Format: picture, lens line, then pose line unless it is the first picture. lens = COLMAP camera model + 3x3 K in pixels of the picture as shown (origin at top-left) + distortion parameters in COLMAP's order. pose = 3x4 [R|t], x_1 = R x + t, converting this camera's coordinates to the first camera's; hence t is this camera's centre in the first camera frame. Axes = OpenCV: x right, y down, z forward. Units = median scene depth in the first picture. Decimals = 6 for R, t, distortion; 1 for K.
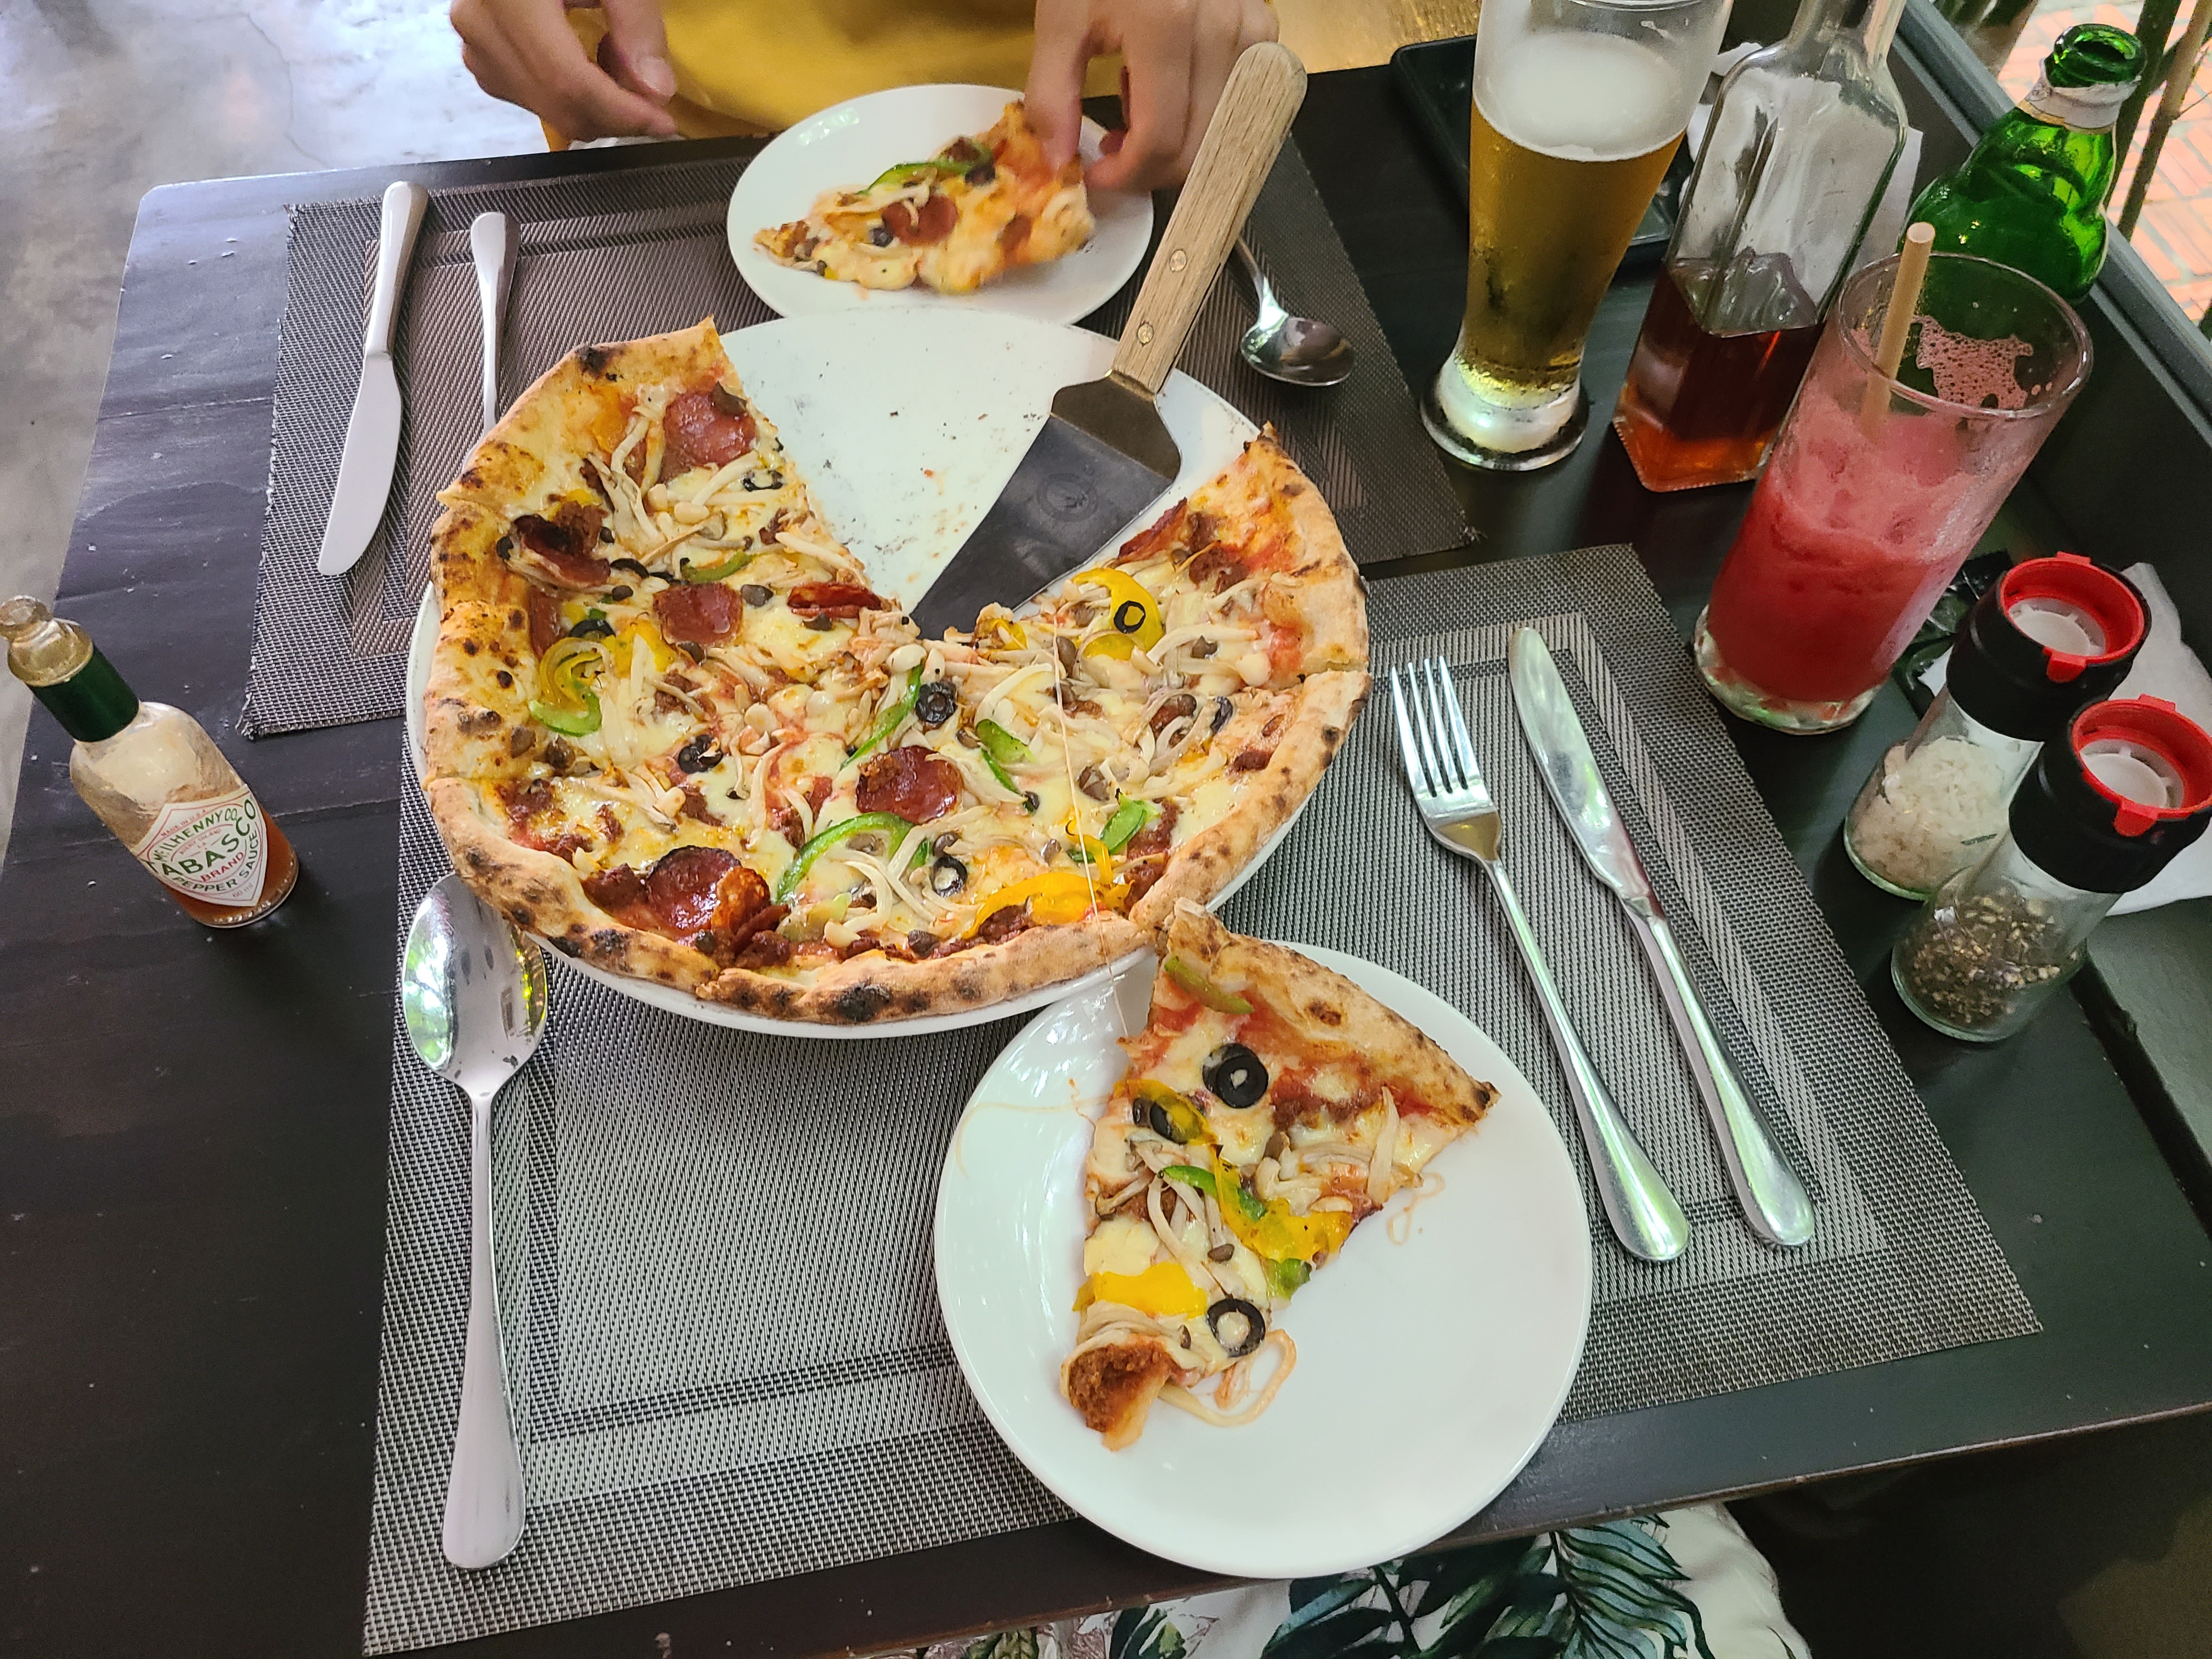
lens RADIAL K [[1616.4, 0, 1101.5], [0, 1616.4, 838.5], [0, 0, 1]] dist [-0.000167, -0.000779]
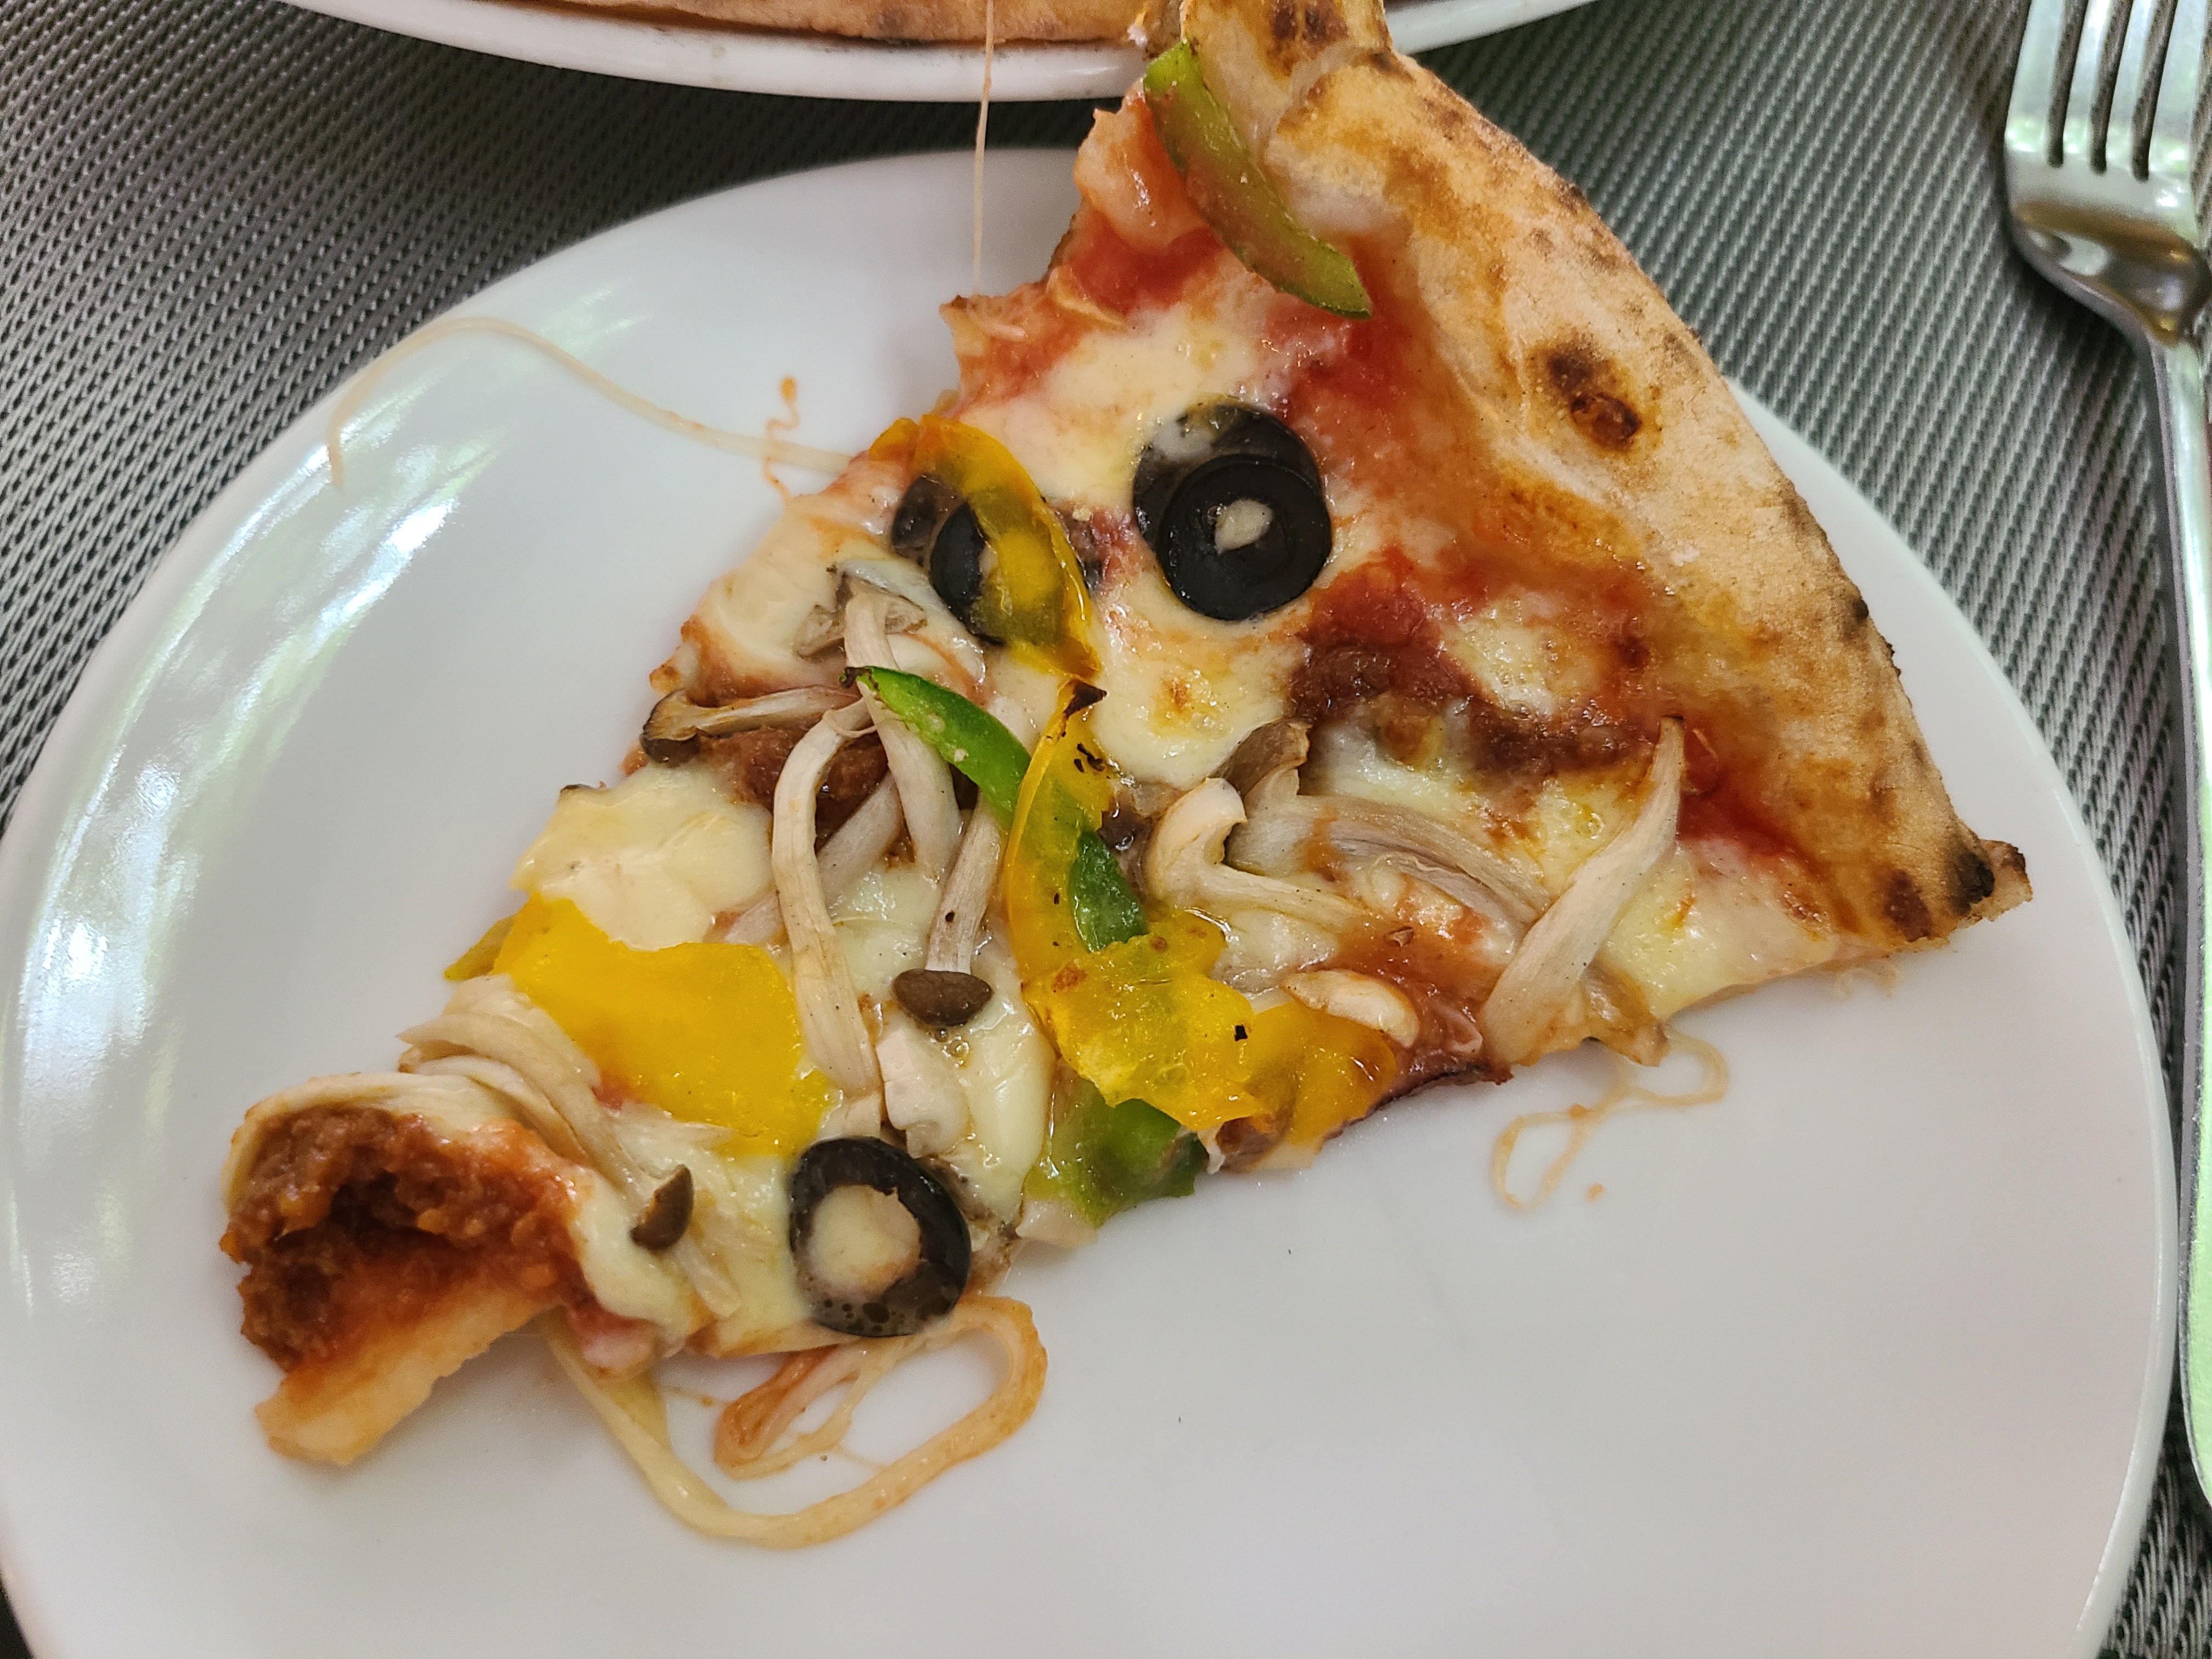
lens RADIAL K [[1682.8, 0, 1106.0], [0, 1682.8, 829.5], [0, 0, 1]] dist [-0.003315, 0.002127]
pose [[0.919989, 0.382233, -0.086704, 0.112272], [-0.366693, 0.917513, 0.153970, 0.162408], [0.138405, -0.109857, 0.984264, 0.673573]]
